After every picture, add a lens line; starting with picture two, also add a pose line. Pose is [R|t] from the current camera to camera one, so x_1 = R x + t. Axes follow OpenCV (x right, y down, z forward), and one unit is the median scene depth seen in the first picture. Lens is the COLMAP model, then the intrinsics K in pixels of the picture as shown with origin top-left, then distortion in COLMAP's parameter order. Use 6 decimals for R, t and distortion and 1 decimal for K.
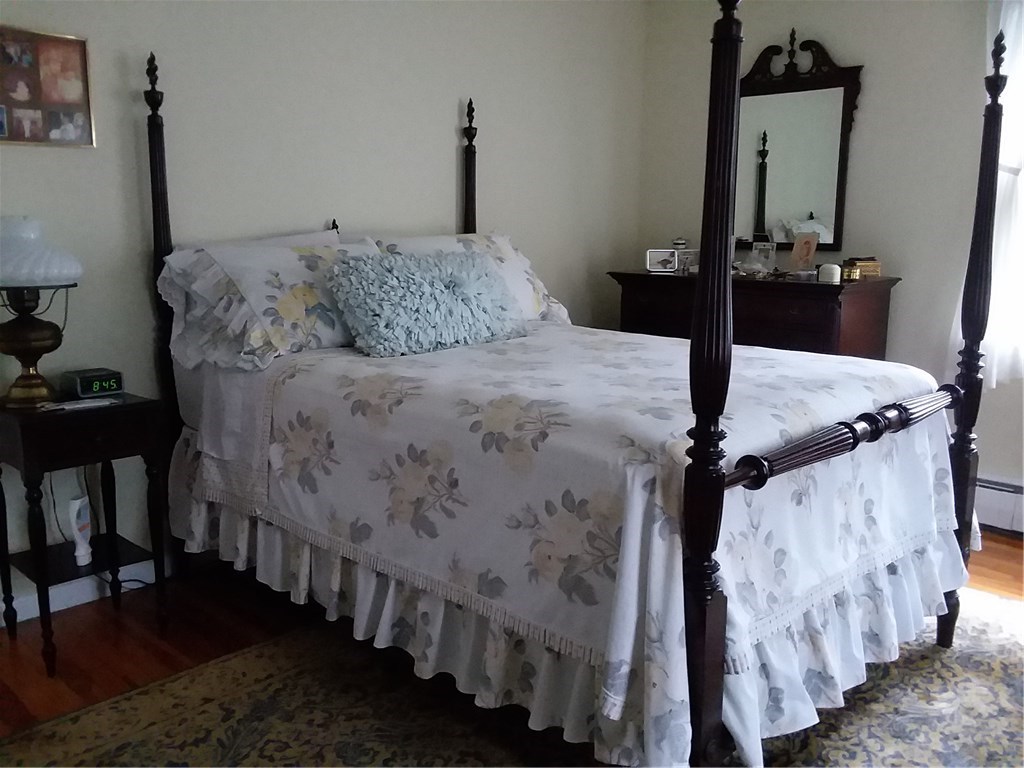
lens RADIAL K [[916.2, 0, 529.8], [0, 916.2, 391.8], [0, 0, 1]] dist [0.015562, -0.002067]
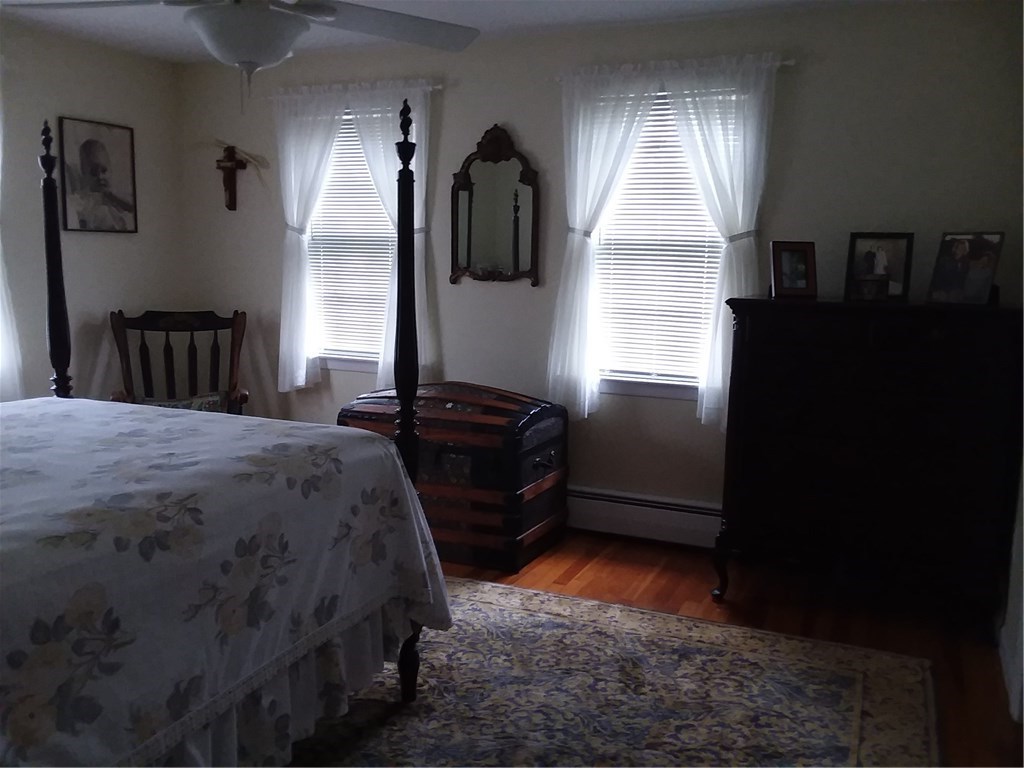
lens RADIAL K [[916.2, 0, 529.8], [0, 916.2, 391.8], [0, 0, 1]] dist [0.015562, -0.002067]
pose [[-0.321536, -0.142074, 0.936178, -1.098605], [0.215648, 0.951711, 0.218497, -0.231421], [-0.922014, 0.272140, -0.275372, 0.957766]]
